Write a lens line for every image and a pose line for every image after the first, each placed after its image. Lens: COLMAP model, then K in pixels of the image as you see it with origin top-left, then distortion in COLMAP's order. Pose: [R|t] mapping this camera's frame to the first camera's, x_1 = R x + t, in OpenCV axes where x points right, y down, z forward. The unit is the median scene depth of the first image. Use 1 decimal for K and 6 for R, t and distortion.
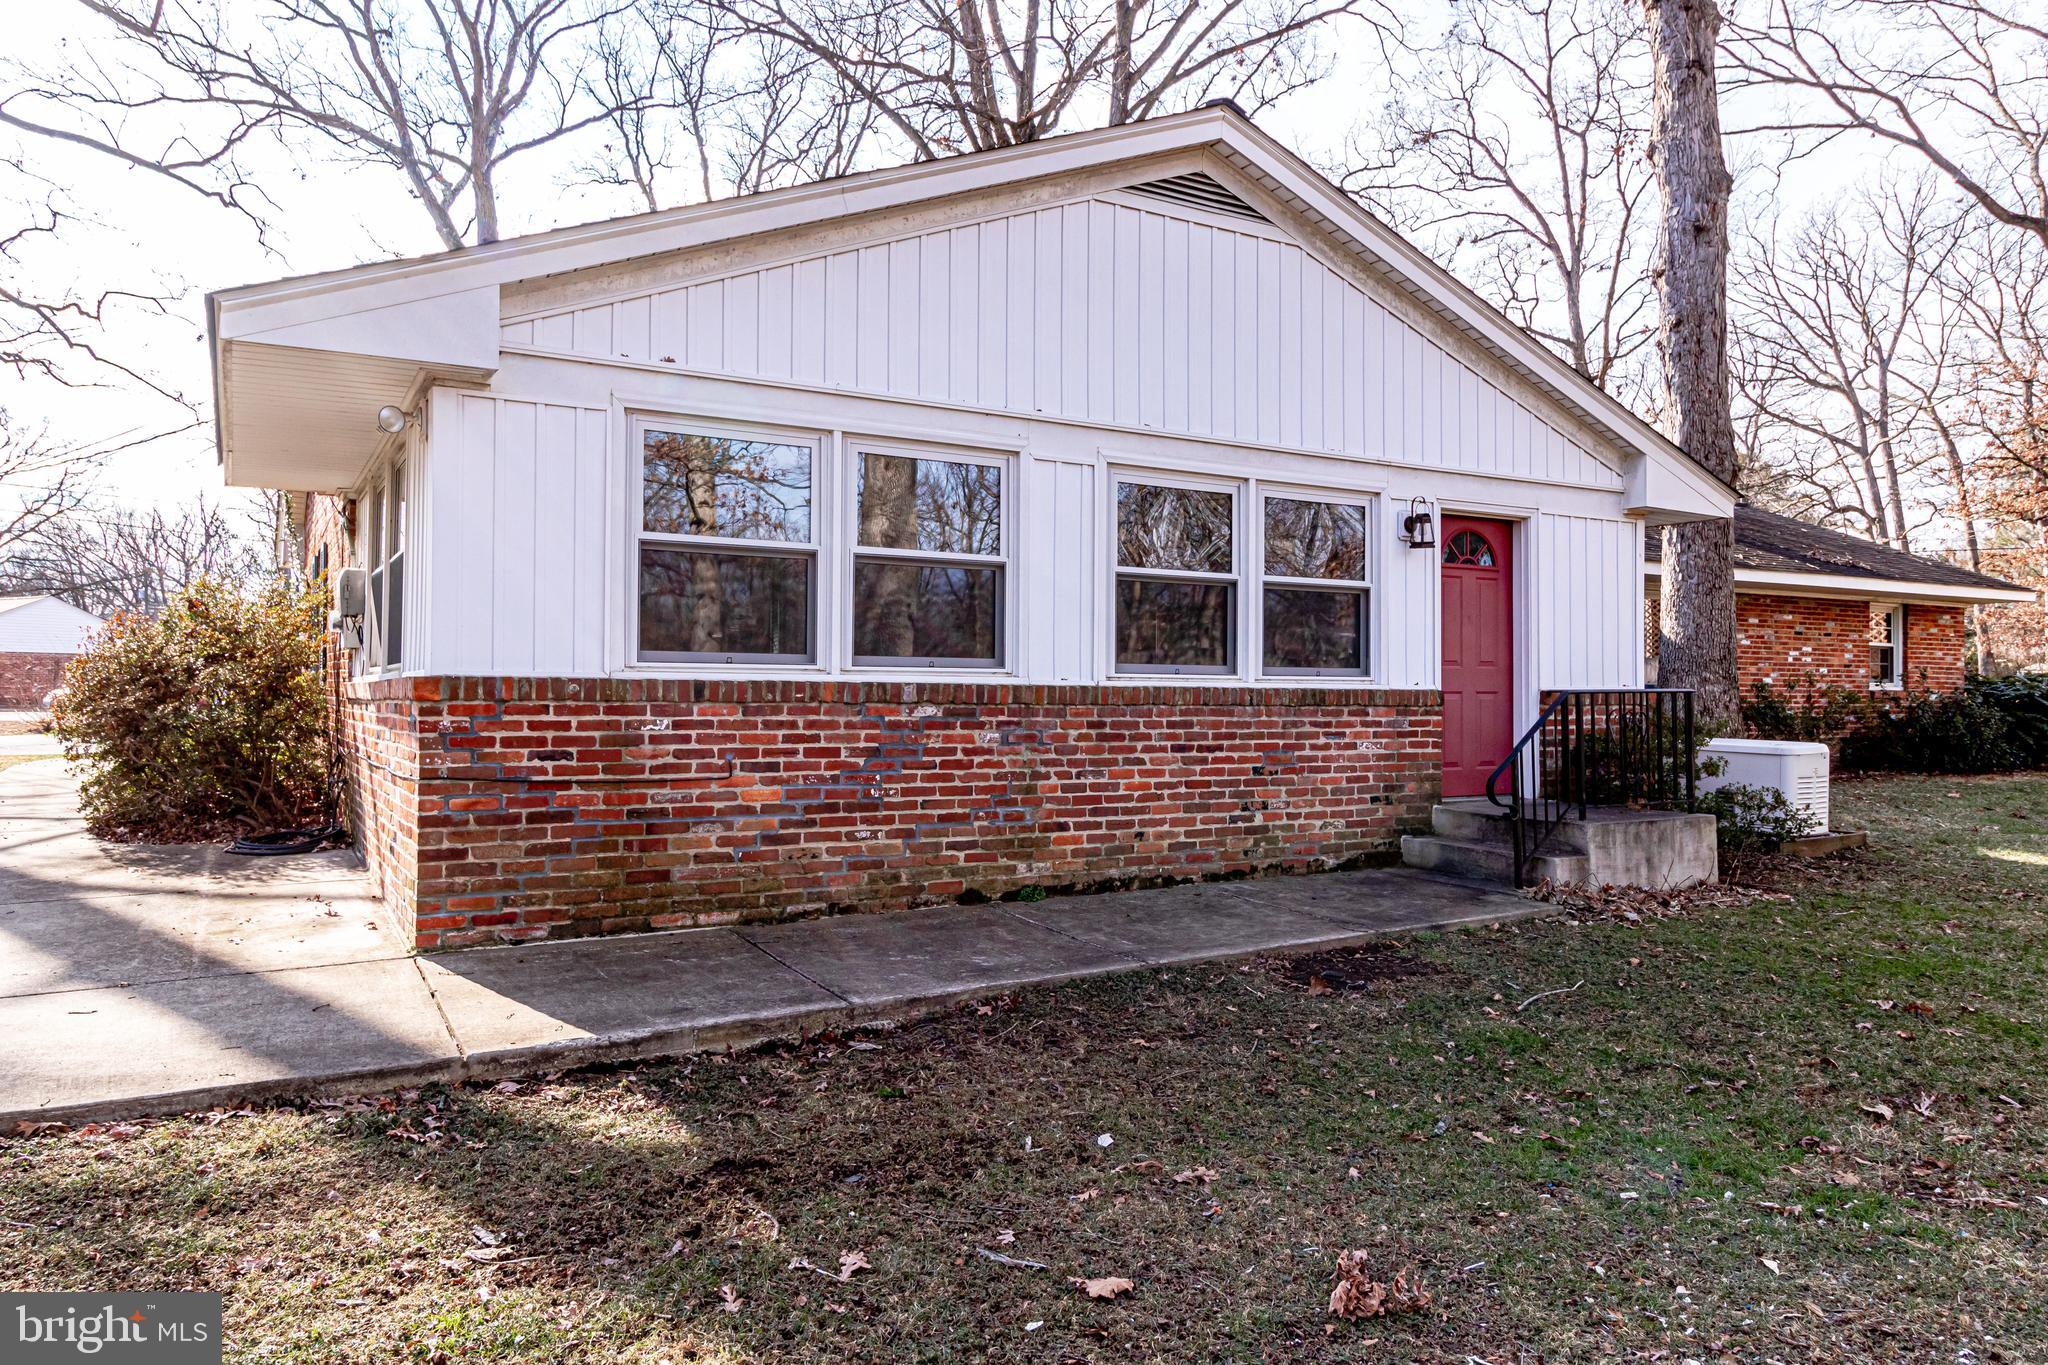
lens RADIAL K [[1360.6, 0, 1026.9], [0, 1360.6, 667.5], [0, 0, 1]] dist [0.003271, 0.000195]
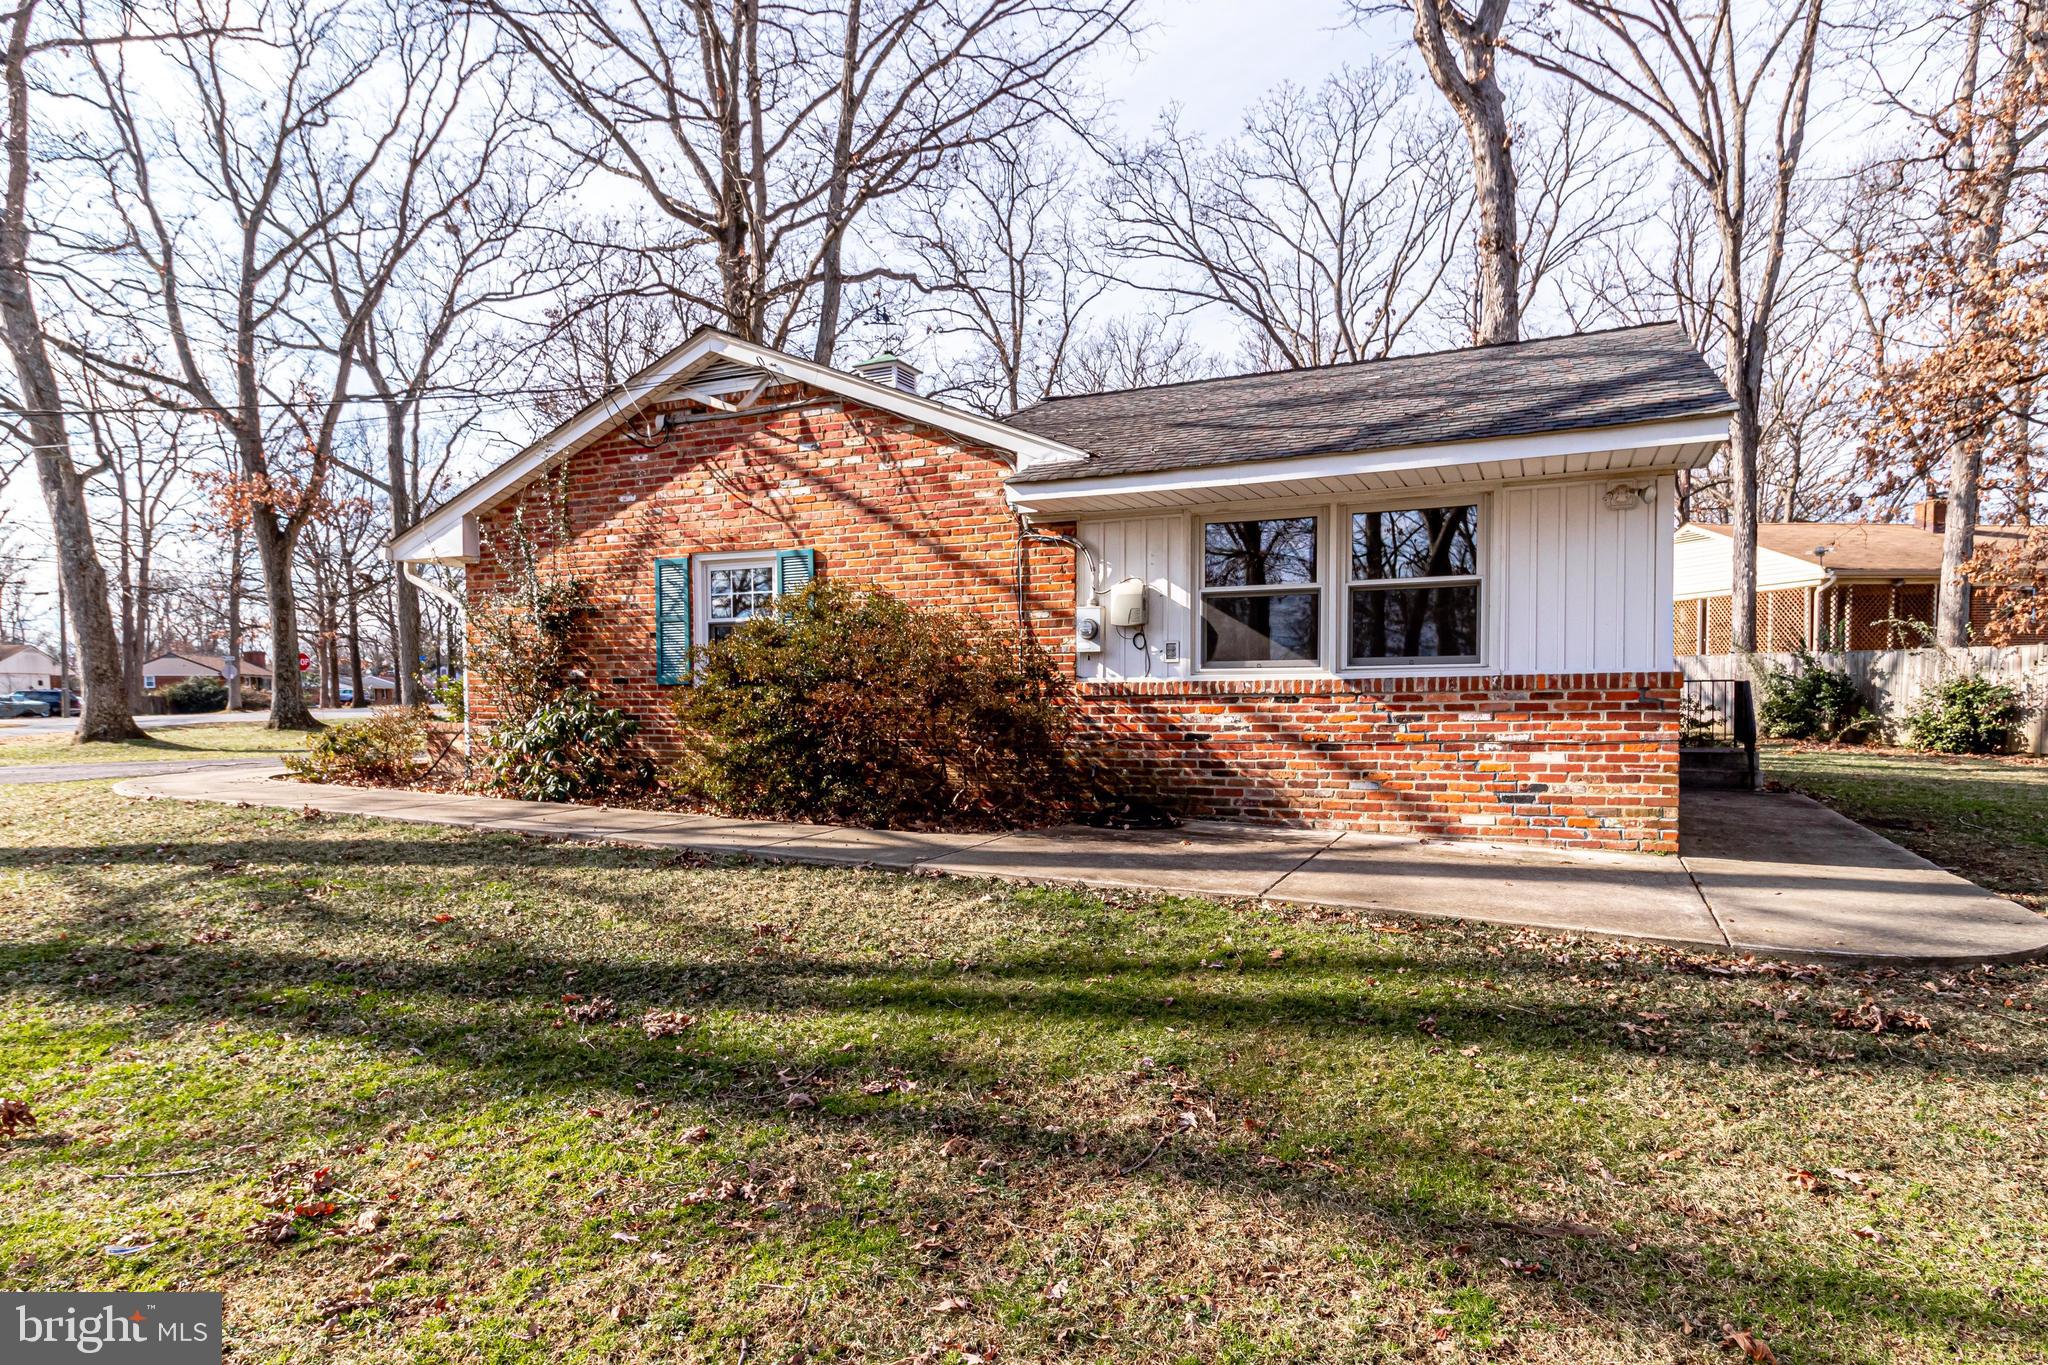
lens RADIAL K [[1201.6, 0, 1018.7], [0, 1201.6, 740.2], [0, 0, 1]] dist [0.001891, 0.000169]
pose [[0.821731, -0.034255, 0.568846, -1.309216], [0.004120, 0.998523, 0.054177, 0.004947], [-0.569861, -0.042175, 0.820658, 0.228994]]
